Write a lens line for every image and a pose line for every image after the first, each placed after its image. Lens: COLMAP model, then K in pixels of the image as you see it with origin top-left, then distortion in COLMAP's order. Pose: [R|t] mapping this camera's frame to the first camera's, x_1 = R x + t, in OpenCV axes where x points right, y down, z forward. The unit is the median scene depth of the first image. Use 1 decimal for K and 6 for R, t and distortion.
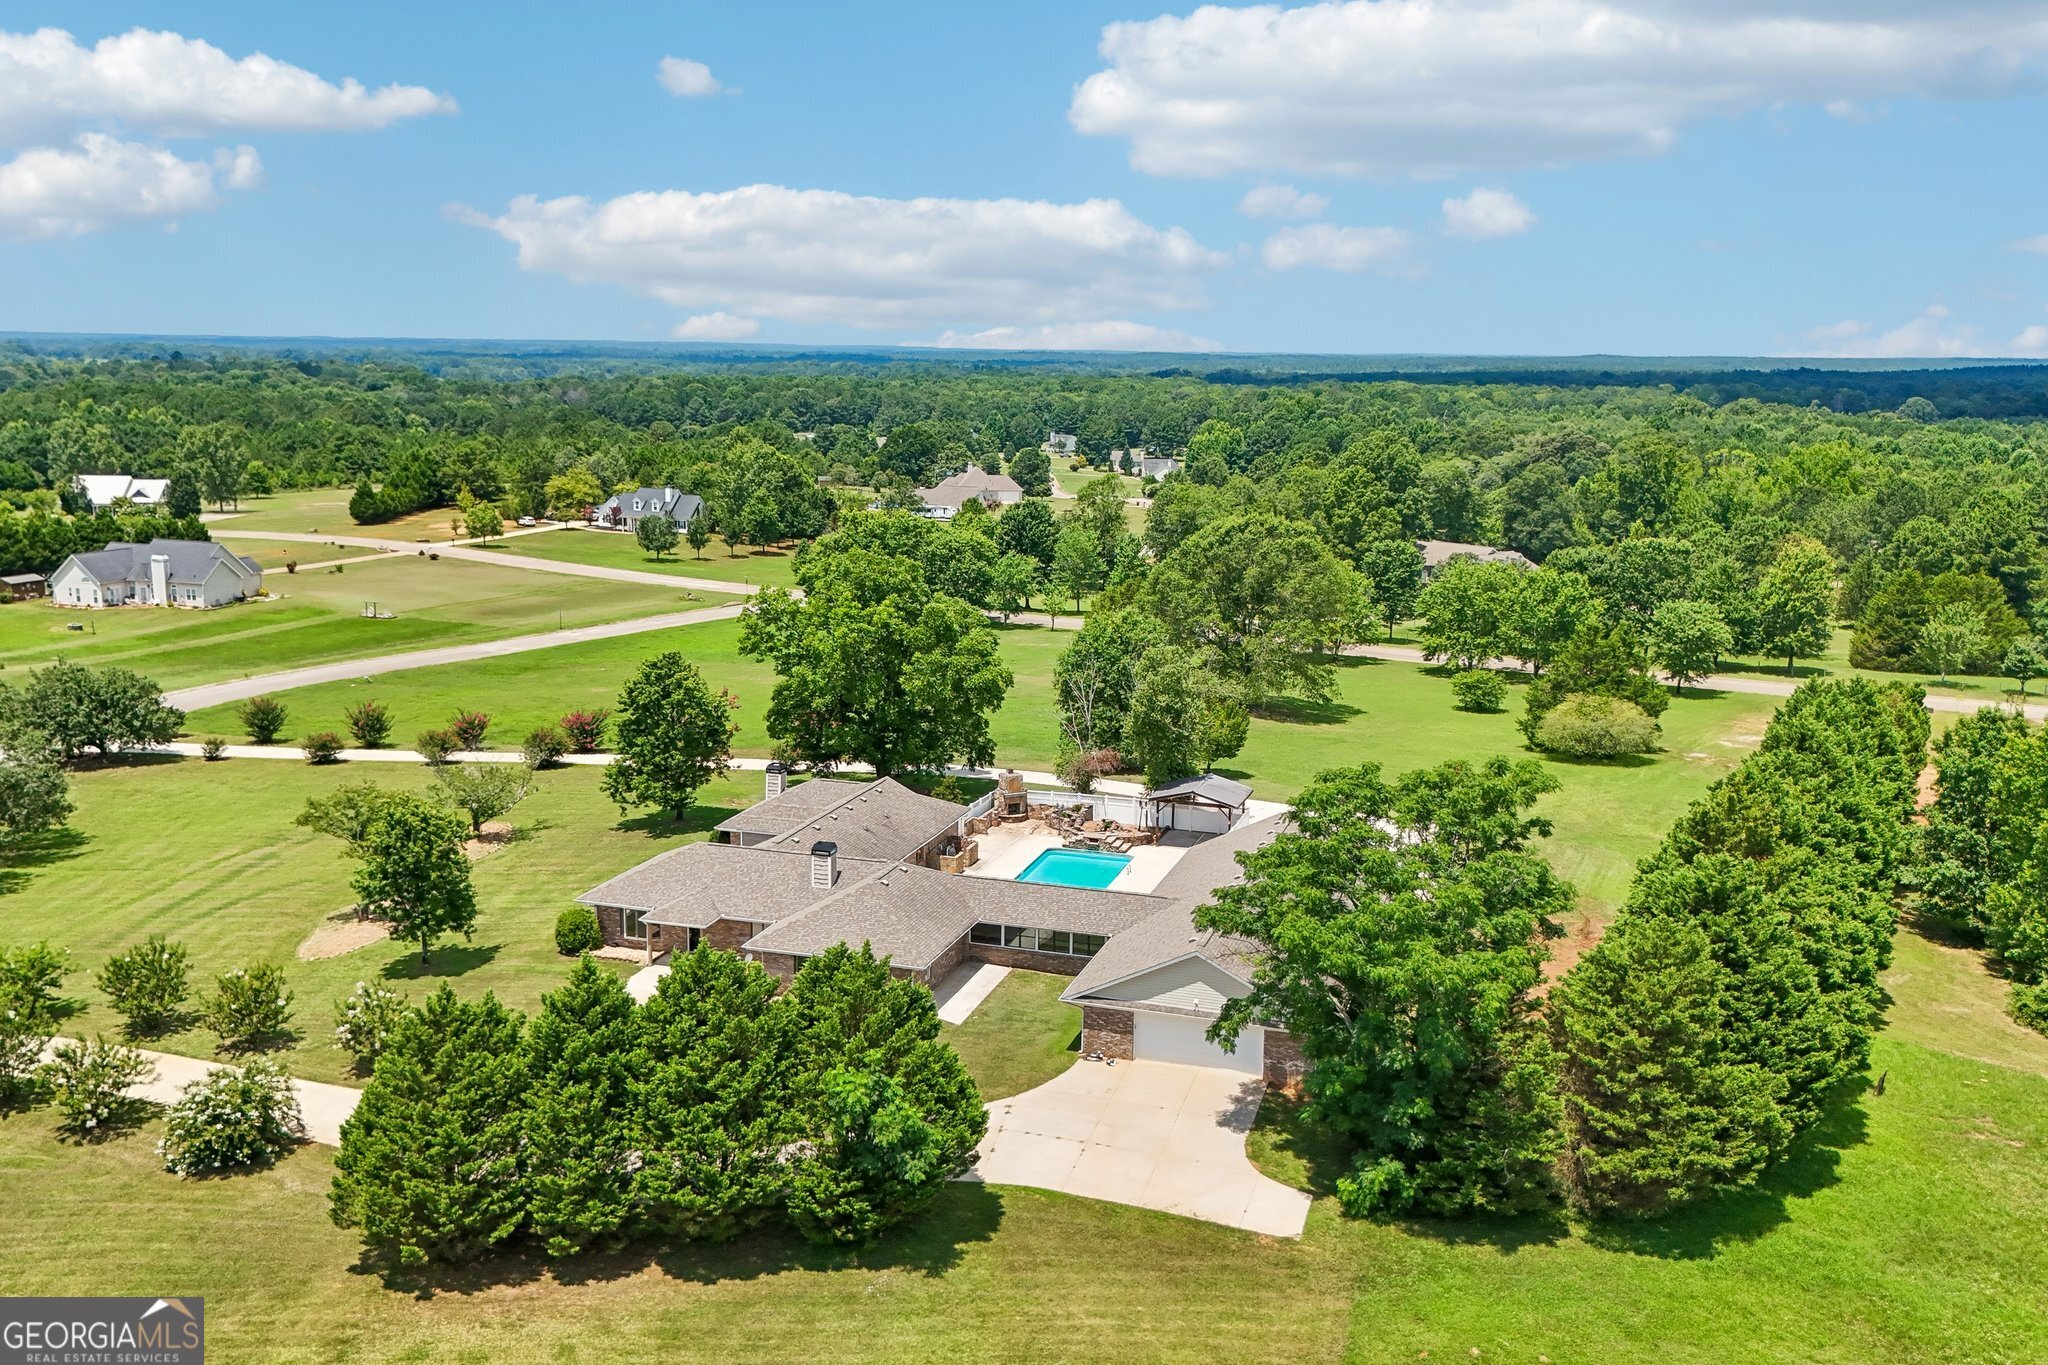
lens RADIAL K [[1790.1, 0, 1024.6], [0, 1790.1, 720.0], [0, 0, 1]] dist [0.124868, -0.217643]
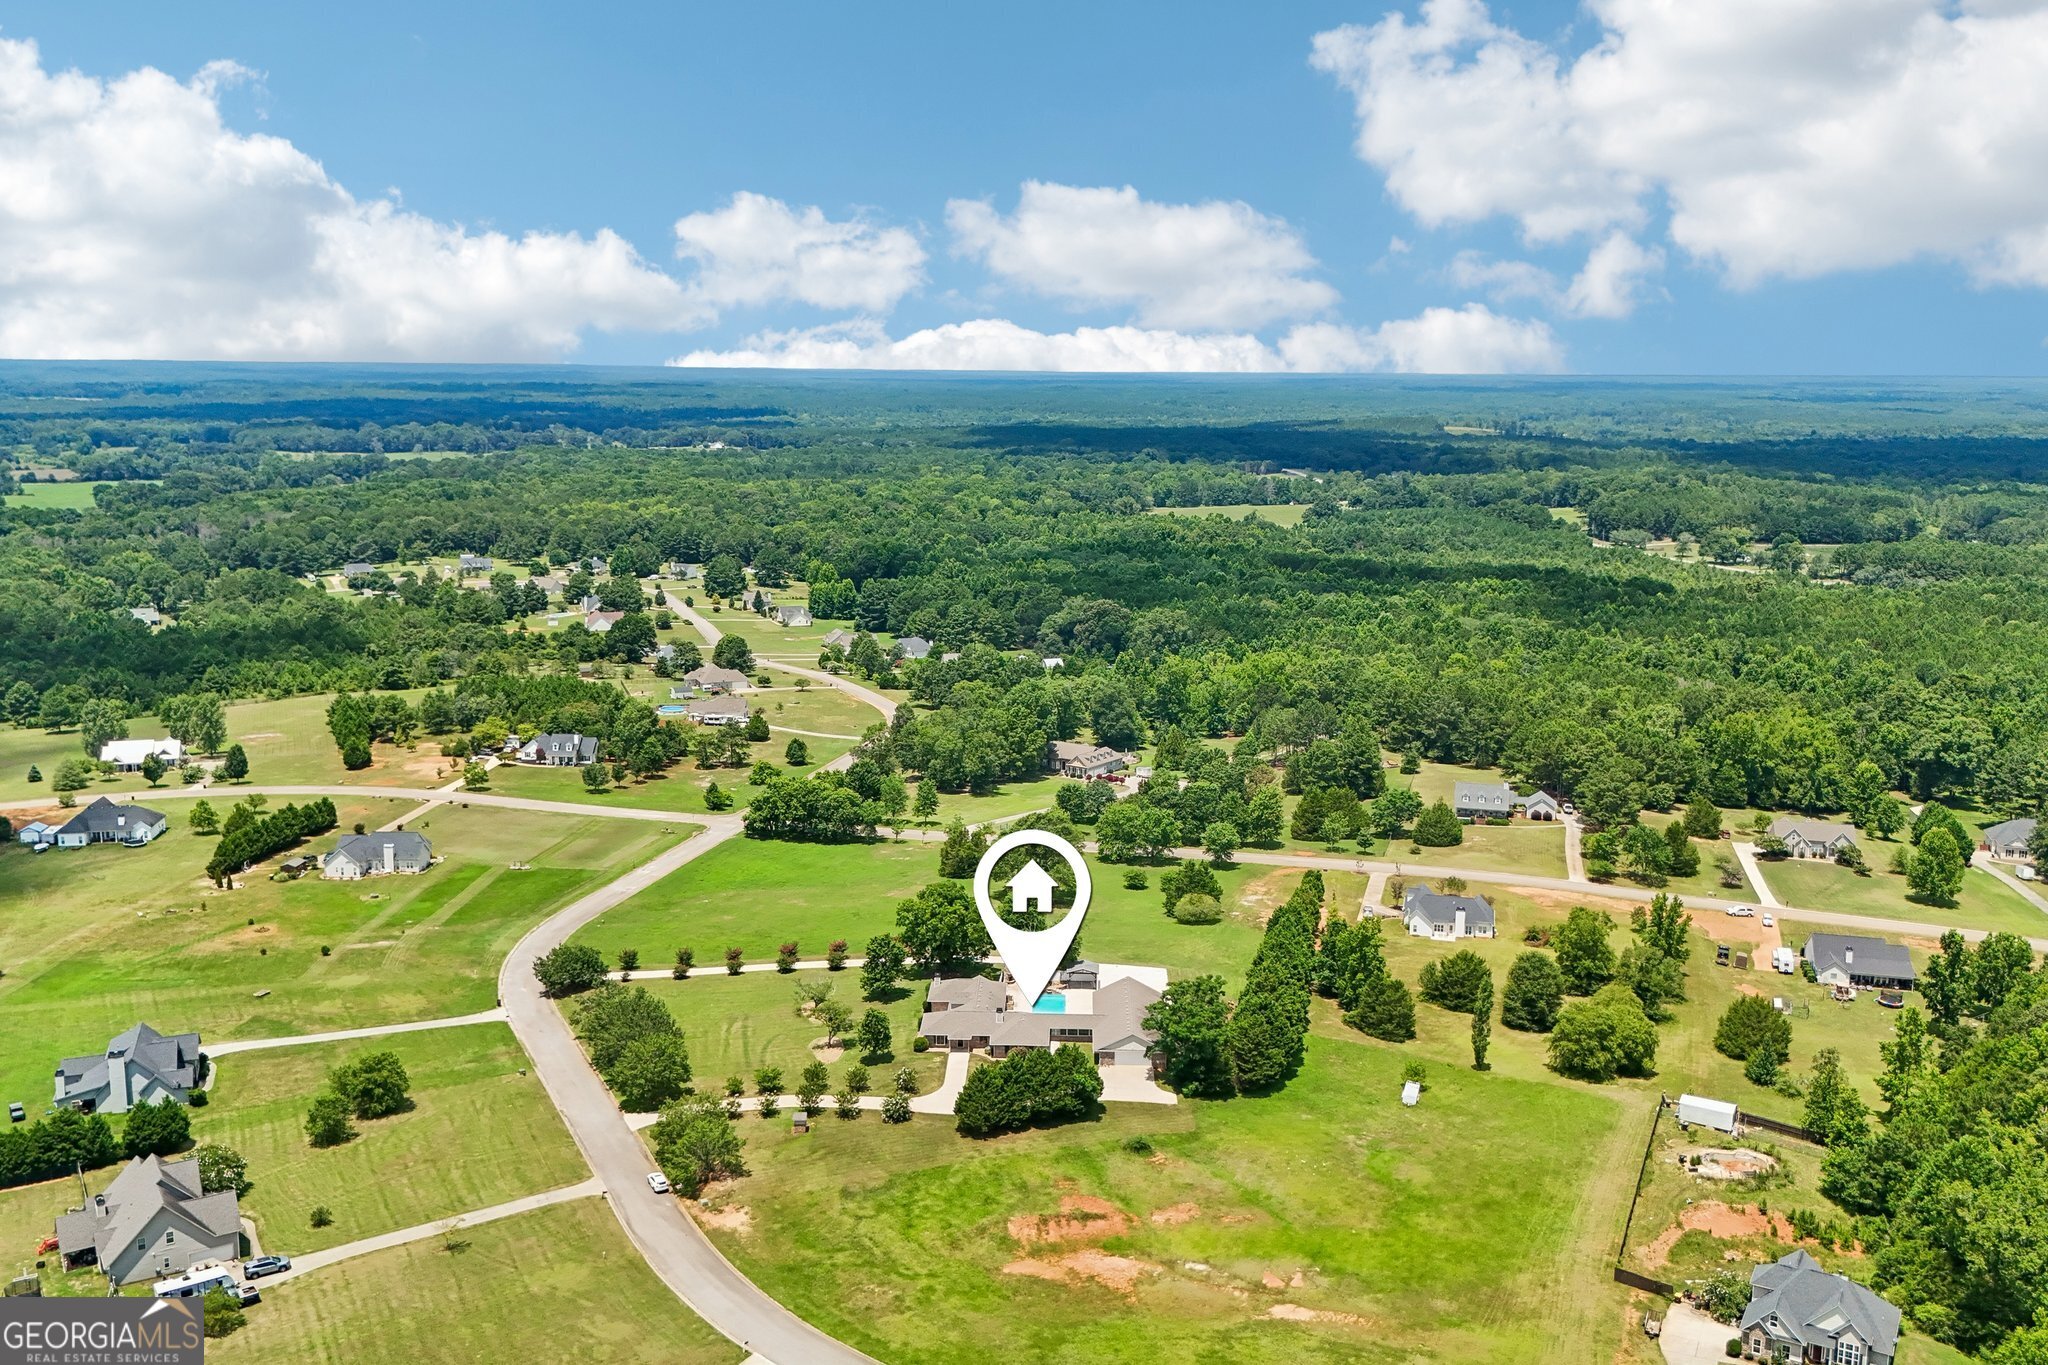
lens RADIAL K [[1790.1, 0, 1024.6], [0, 1790.1, 720.0], [0, 0, 1]] dist [0.124868, -0.217643]
pose [[0.960163, -0.059037, 0.273131, -0.411035], [0.060431, 0.998167, 0.003314, -0.203031], [-0.272826, 0.013323, 0.961971, -0.937345]]
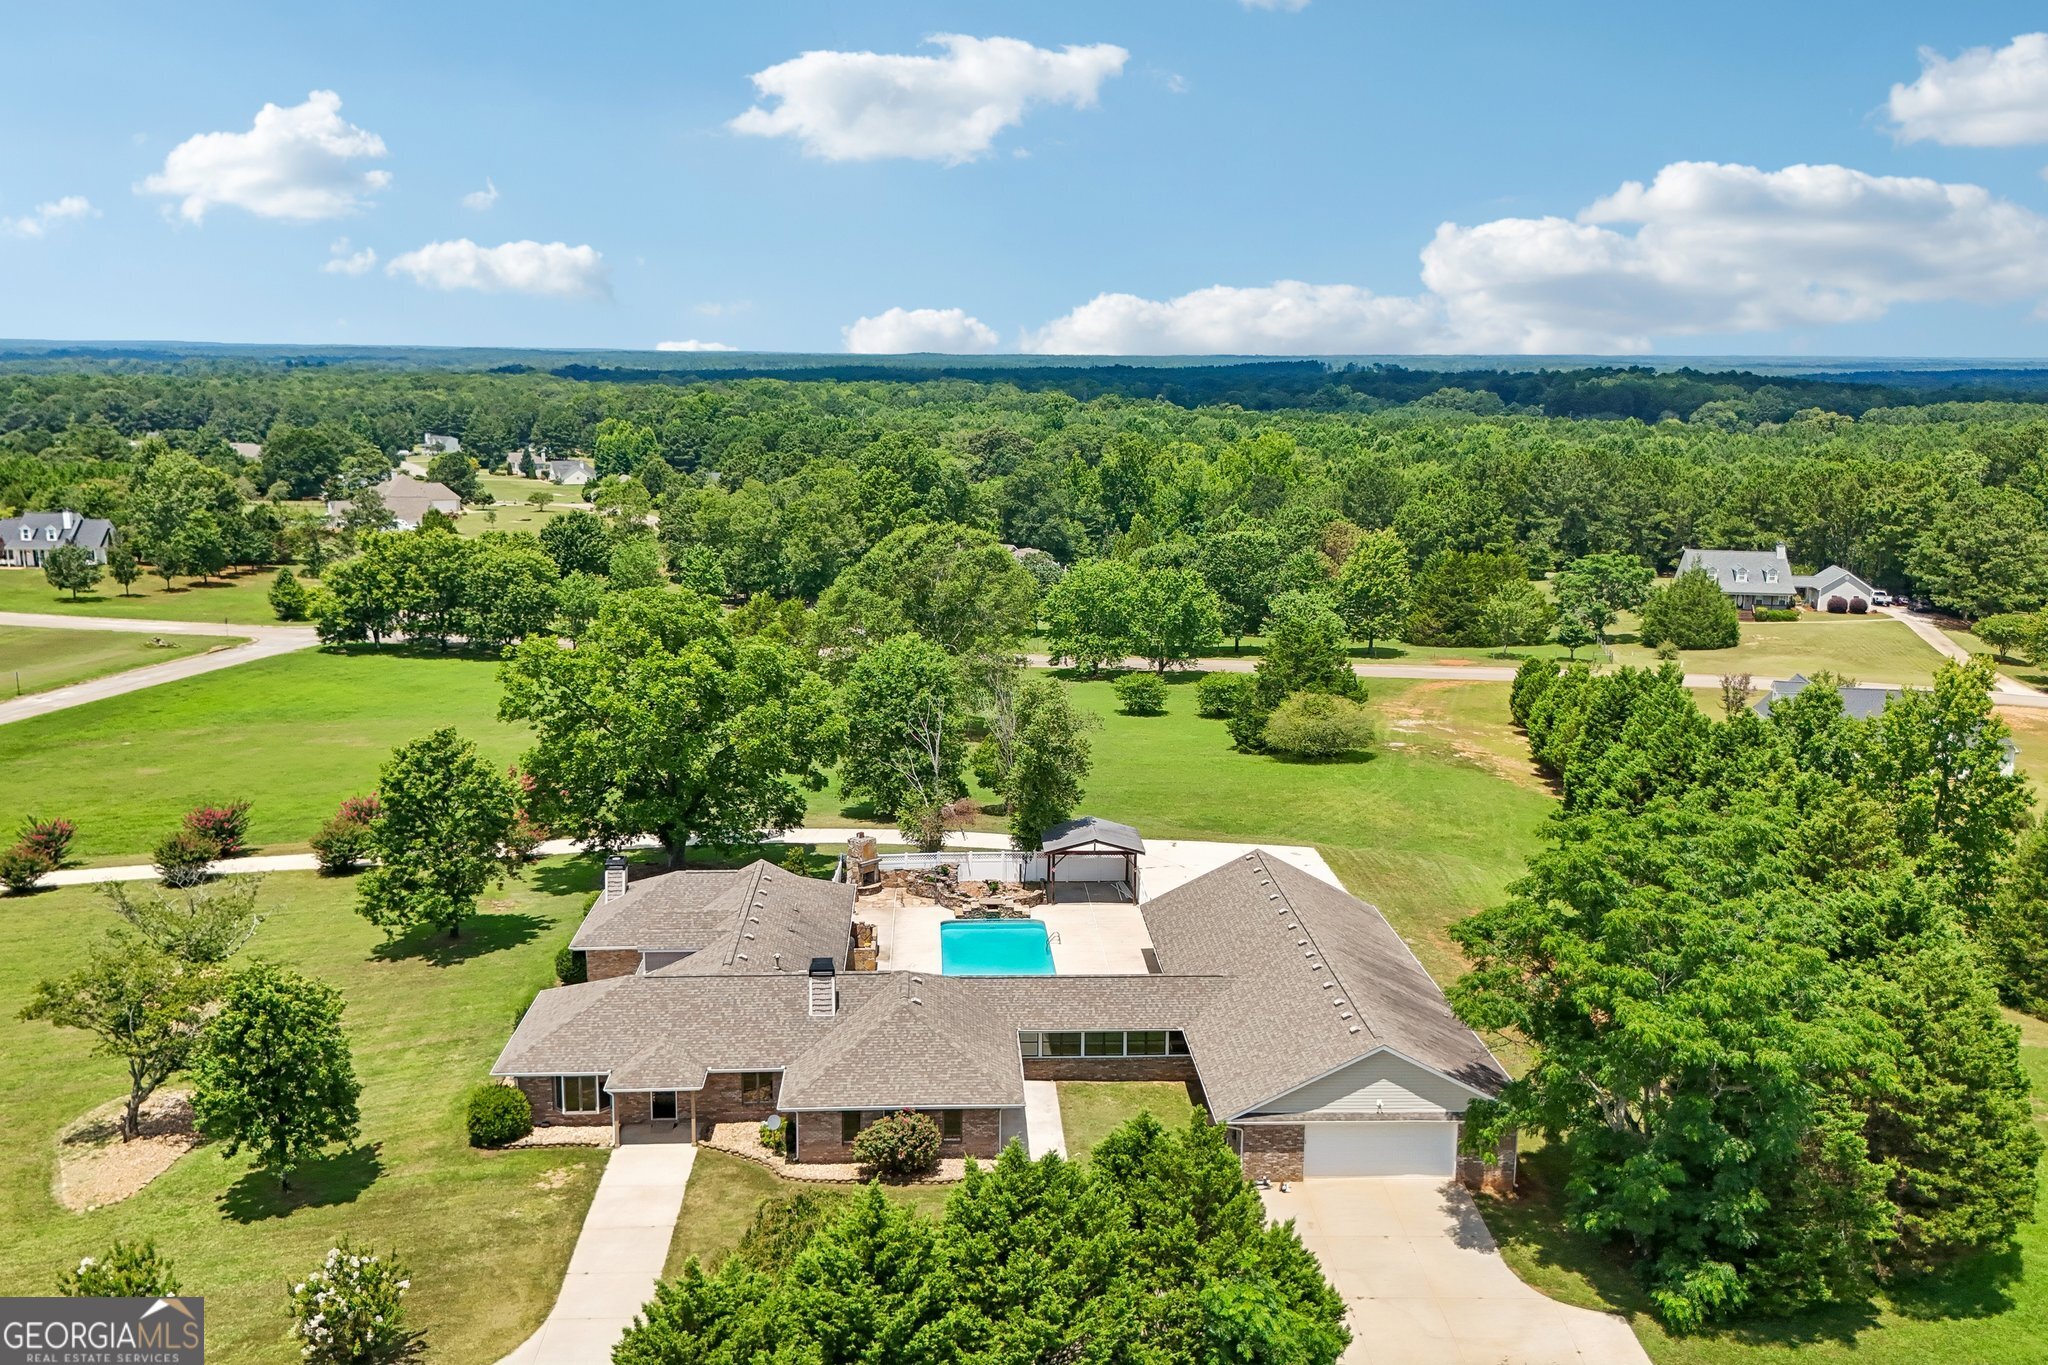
lens RADIAL K [[1790.1, 0, 1024.6], [0, 1790.1, 720.0], [0, 0, 1]] dist [0.124868, -0.217643]
pose [[0.935502, -0.076325, 0.344980, -0.134682], [0.075826, 0.997009, 0.014964, -0.019790], [-0.345090, 0.012160, 0.938491, 0.097546]]
